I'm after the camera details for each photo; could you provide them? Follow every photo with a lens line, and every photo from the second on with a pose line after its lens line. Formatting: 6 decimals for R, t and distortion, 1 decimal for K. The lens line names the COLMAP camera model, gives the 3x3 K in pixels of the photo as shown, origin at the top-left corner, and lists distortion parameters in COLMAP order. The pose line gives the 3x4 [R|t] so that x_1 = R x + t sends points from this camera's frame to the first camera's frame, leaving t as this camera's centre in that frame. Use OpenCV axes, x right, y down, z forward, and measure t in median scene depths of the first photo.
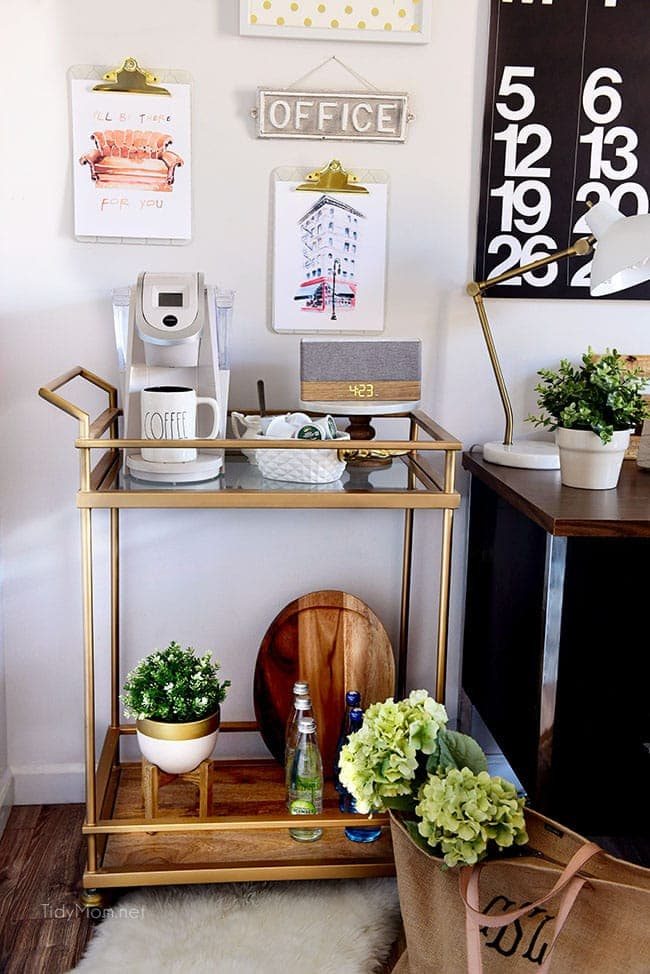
lens RADIAL K [[1088.2, 0, 325.0], [0, 1088.2, 487.0], [0, 0, 1]] dist [0.069367, 0.003881]
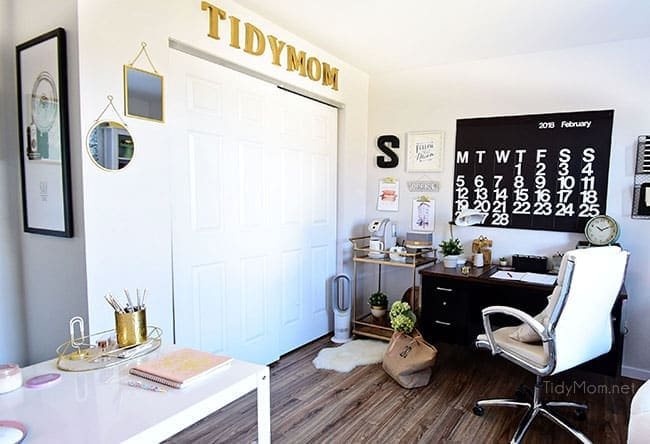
lens RADIAL K [[378.3, 0, 424.8], [0, 378.3, 230.4], [0, 0, 1]] dist [-0.000075, 0.000093]
pose [[0.857010, 0.049600, -0.512907, 0.869944], [-0.109499, 0.990154, -0.087209, -0.003041], [0.503531, 0.130902, 0.854003, -0.389705]]
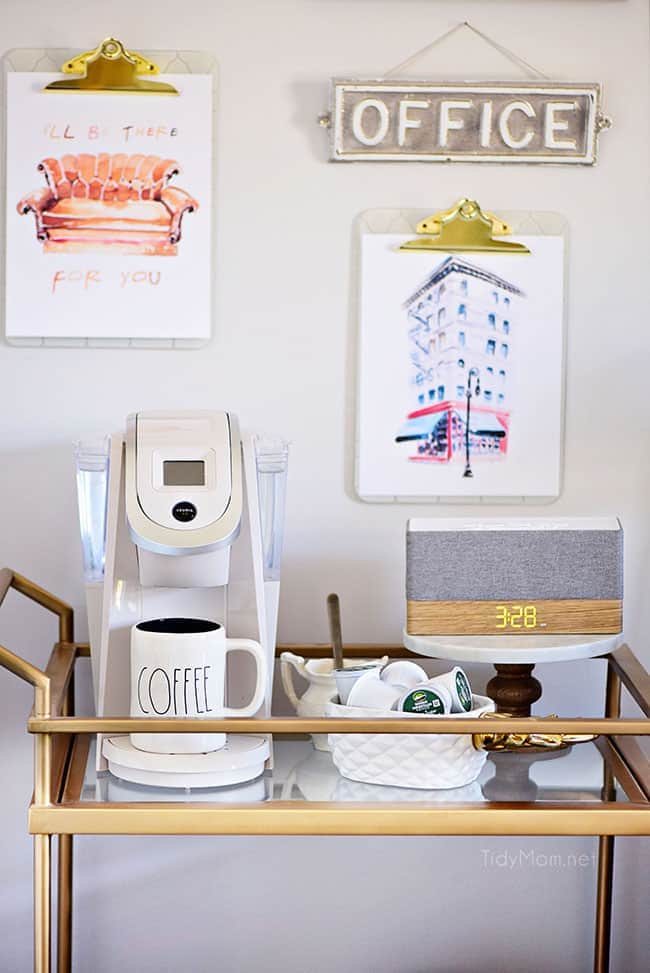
lens RADIAL K [[2869.5, 0, 325.0], [0, 2869.5, 486.5], [0, 0, 1]] dist [-0.204074, 0.666469]
pose [[0.998805, -0.001368, -0.048846, 0.006910], [-0.002217, 0.997310, -0.073267, -0.045338], [0.048815, 0.073288, 0.996115, -0.443797]]
